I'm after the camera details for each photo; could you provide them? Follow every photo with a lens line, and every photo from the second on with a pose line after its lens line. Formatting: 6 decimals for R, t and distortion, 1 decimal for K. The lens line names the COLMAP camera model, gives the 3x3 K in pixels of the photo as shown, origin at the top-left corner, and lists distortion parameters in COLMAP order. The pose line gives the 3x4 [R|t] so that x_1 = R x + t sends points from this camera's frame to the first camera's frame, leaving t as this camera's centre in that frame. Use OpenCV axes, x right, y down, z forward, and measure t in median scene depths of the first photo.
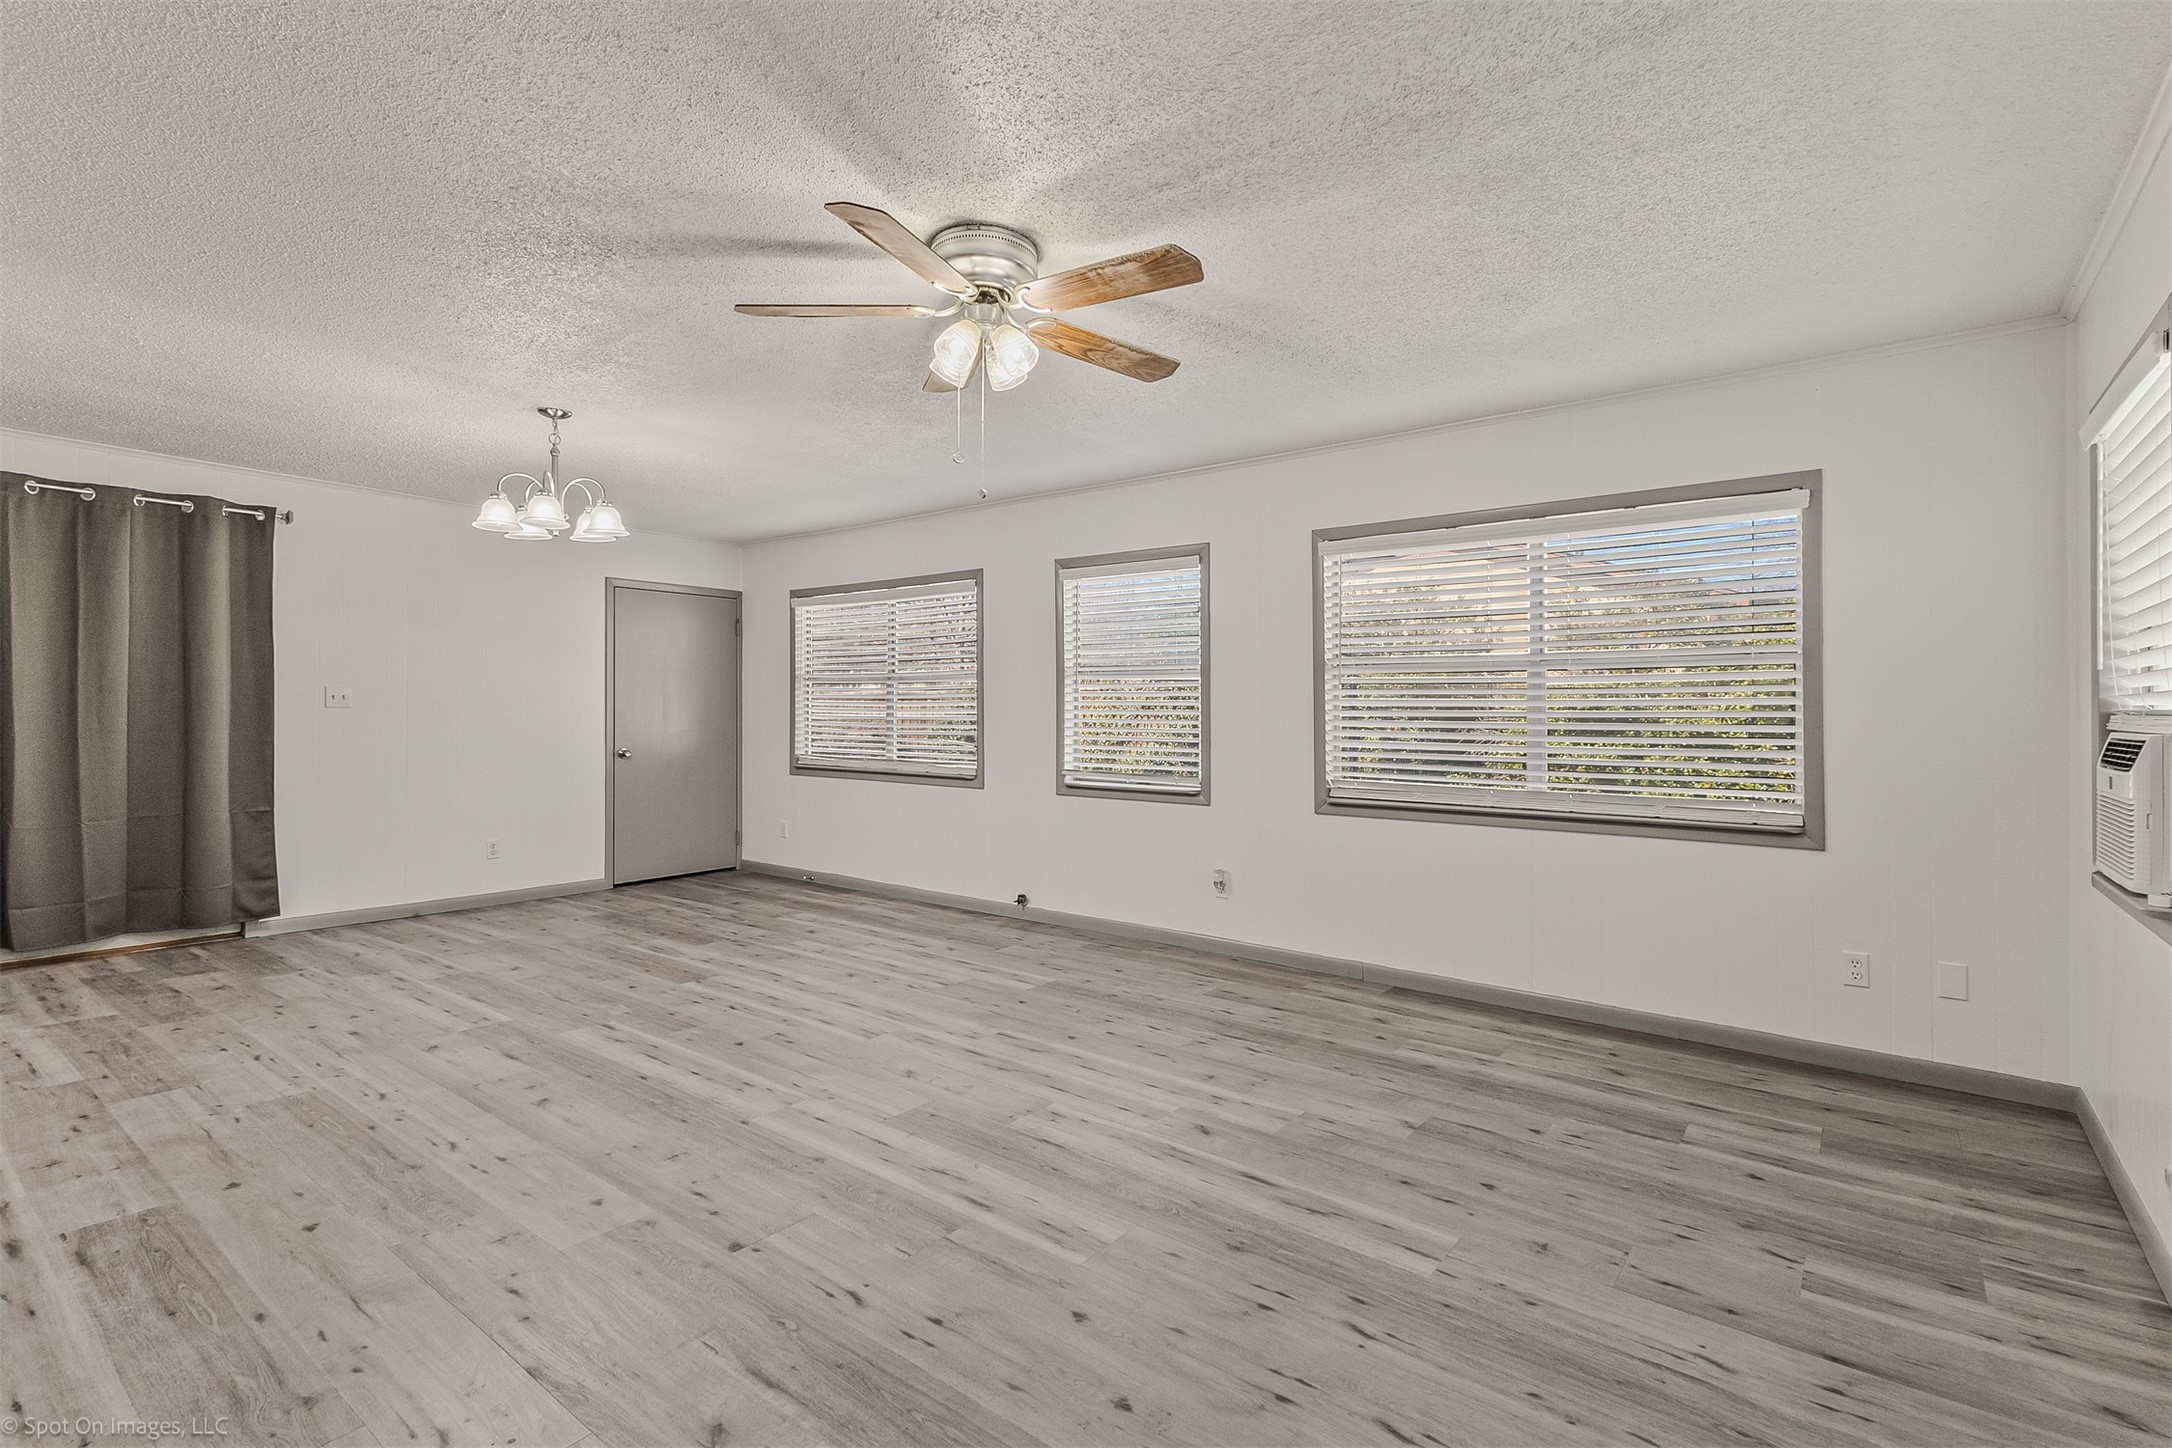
lens RADIAL K [[993.8, 0, 1085.1], [0, 993.8, 729.2], [0, 0, 1]] dist [0.028804, -0.002253]
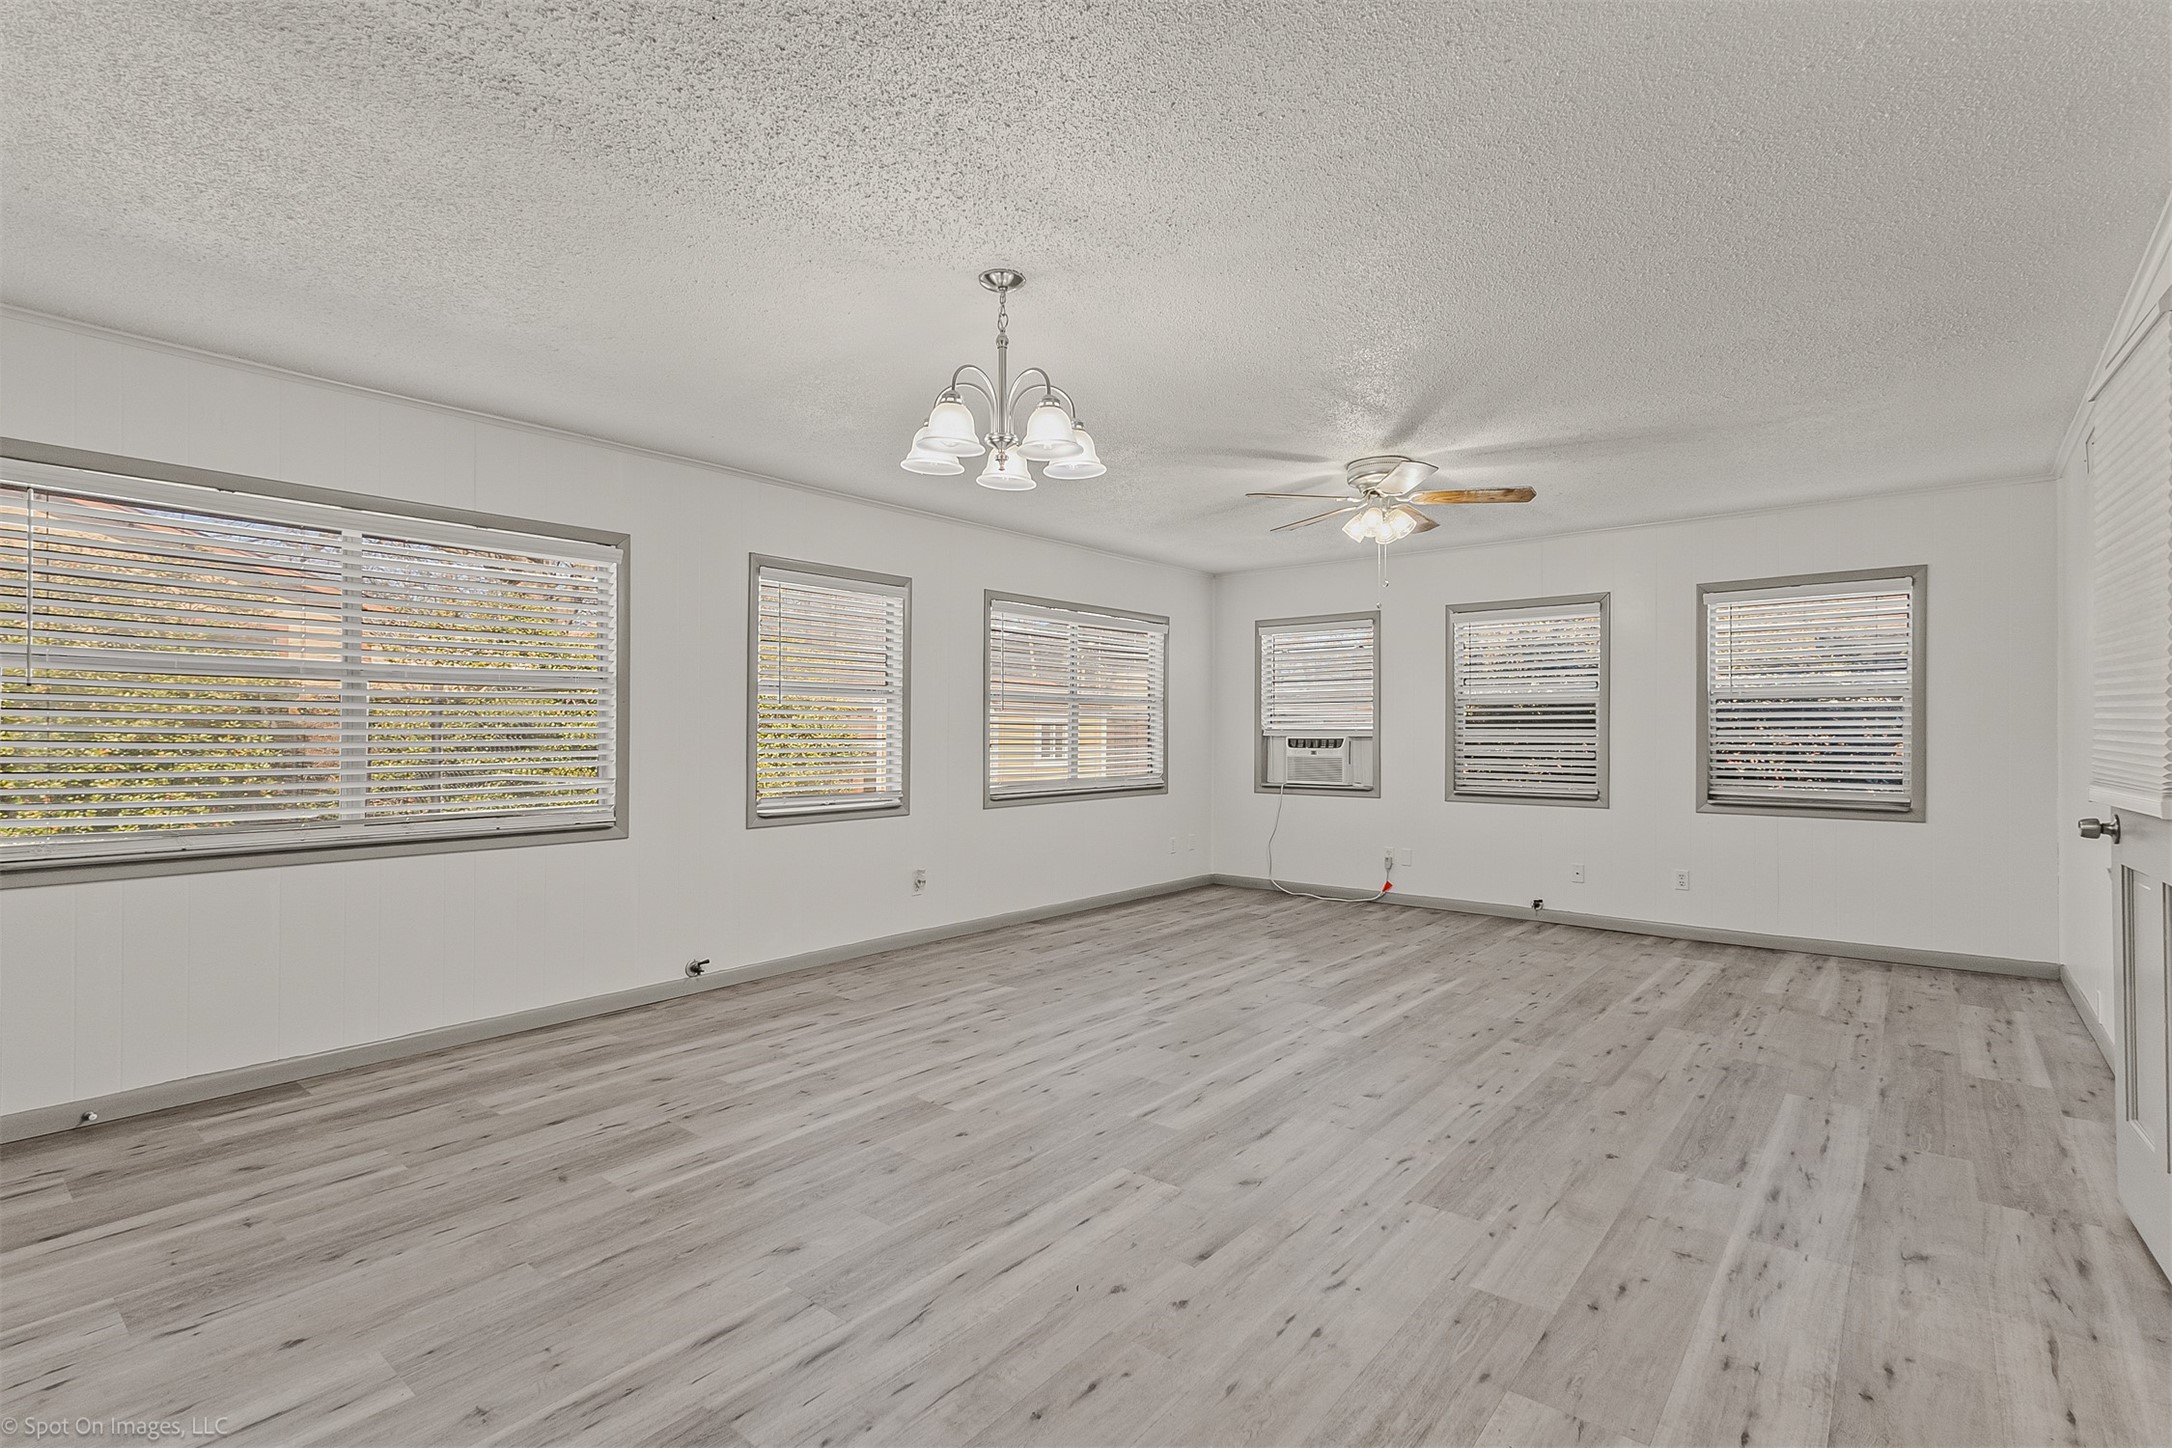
lens RADIAL K [[993.8, 0, 1081.6], [0, 993.8, 717.5], [0, 0, 1]] dist [0.028804, -0.002253]
pose [[0.032761, 0.009203, 0.999421, -1.230404], [0.015703, 0.999829, -0.009722, -0.022960], [-0.999340, 0.016013, 0.032611, 0.961068]]
